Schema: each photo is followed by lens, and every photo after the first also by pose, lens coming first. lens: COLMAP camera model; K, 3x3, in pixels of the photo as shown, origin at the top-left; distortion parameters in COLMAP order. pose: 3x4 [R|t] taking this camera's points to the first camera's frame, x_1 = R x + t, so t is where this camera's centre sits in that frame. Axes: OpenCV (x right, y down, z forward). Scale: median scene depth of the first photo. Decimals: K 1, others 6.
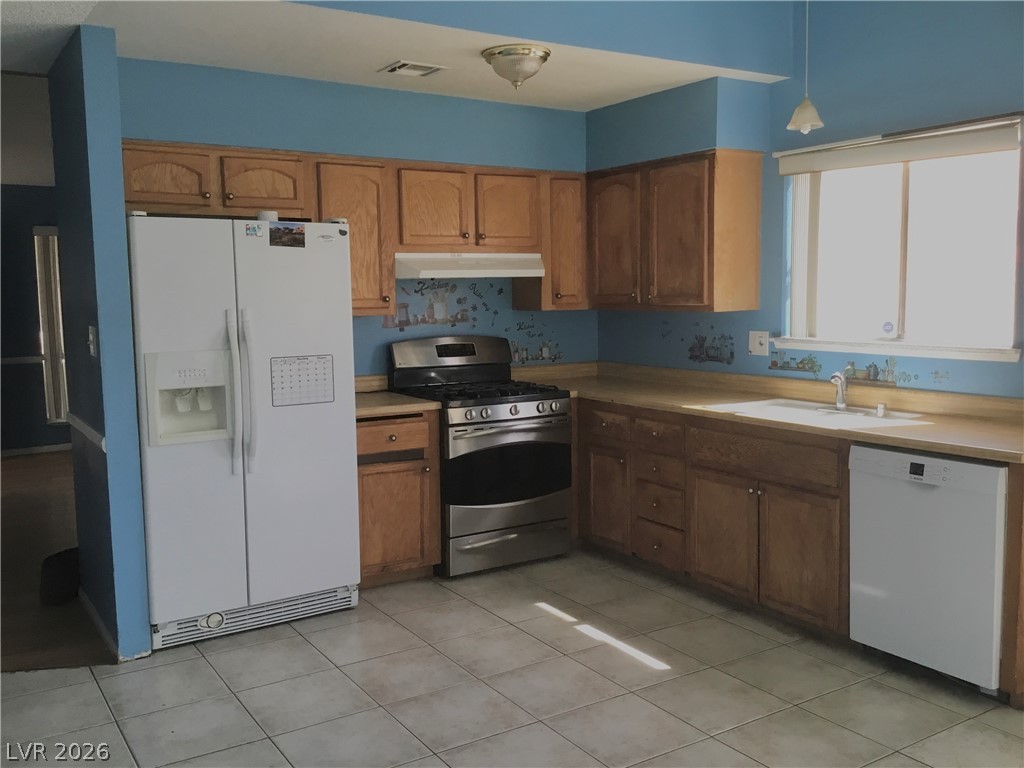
lens RADIAL K [[927.6, 0, 512.0], [0, 927.6, 384.0], [0, 0, 1]] dist [0.121071, -0.256880]
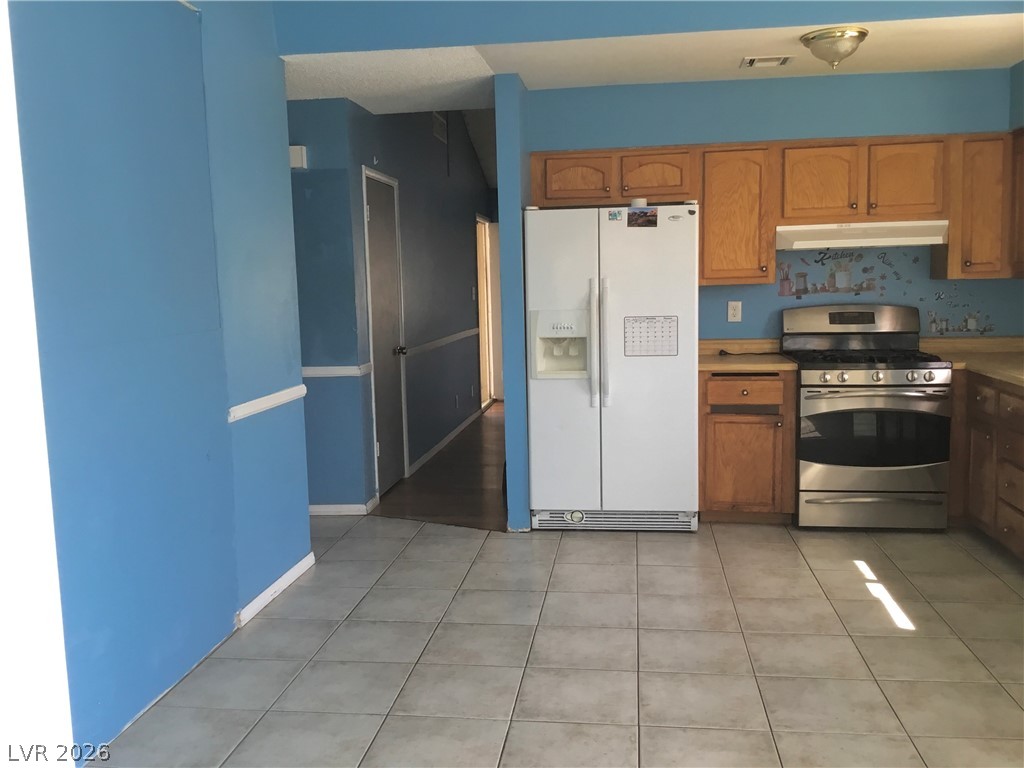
lens RADIAL K [[927.6, 0, 512.0], [0, 927.6, 384.0], [0, 0, 1]] dist [0.121071, -0.256880]
pose [[0.765147, 0.068046, -0.640249, 0.396414], [-0.053389, 0.997680, 0.042231, 0.015741], [0.641638, 0.001869, 0.767005, -0.049457]]
